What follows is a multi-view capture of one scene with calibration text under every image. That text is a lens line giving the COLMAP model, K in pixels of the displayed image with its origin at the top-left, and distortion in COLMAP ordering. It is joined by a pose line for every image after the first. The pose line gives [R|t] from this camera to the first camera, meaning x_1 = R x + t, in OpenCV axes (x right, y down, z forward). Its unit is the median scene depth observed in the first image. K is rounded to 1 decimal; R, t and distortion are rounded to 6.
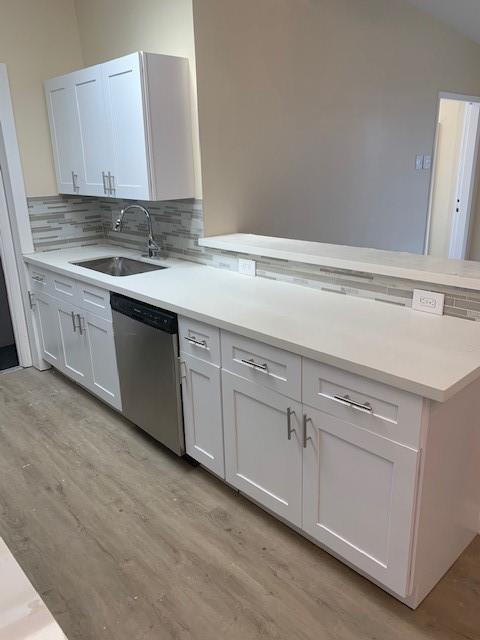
lens RADIAL K [[492.7, 0, 240.0], [0, 492.7, 320.0], [0, 0, 1]] dist [0.066500, -0.083514]
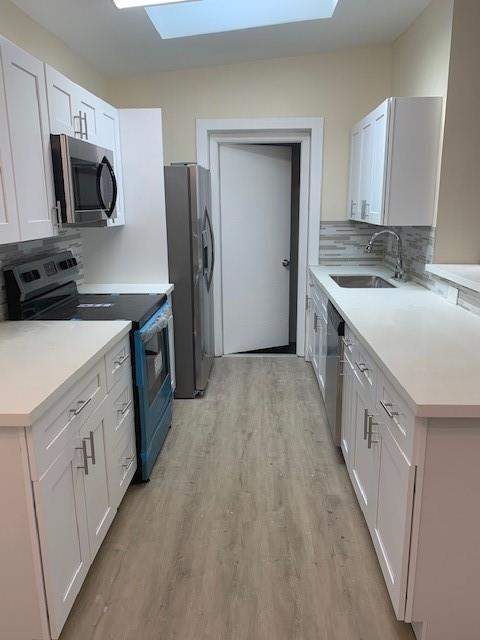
lens RADIAL K [[492.7, 0, 240.0], [0, 492.7, 320.0], [0, 0, 1]] dist [0.066500, -0.083514]
pose [[0.705860, 0.183916, -0.684059, 0.407419], [-0.230143, 0.972859, 0.024086, 0.015943], [0.669922, 0.140430, 0.729029, -0.010511]]
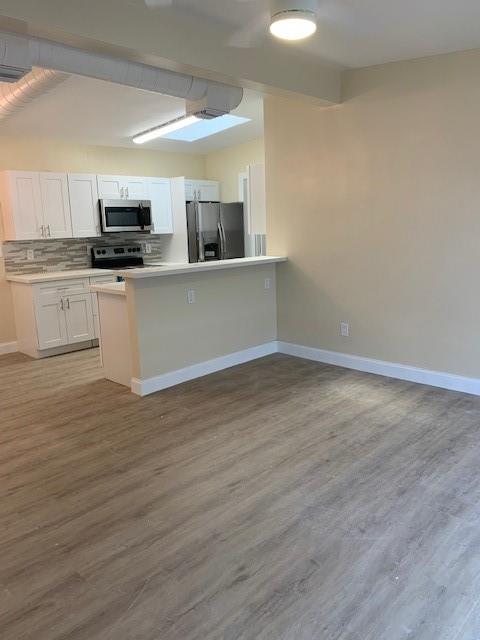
lens RADIAL K [[492.7, 0, 240.0], [0, 492.7, 320.0], [0, 0, 1]] dist [0.066500, -0.083514]
pose [[0.051504, 0.223363, -0.973374, 1.899000], [-0.285441, 0.937300, 0.199981, -0.308657], [0.957011, 0.267541, 0.112032, 0.836779]]
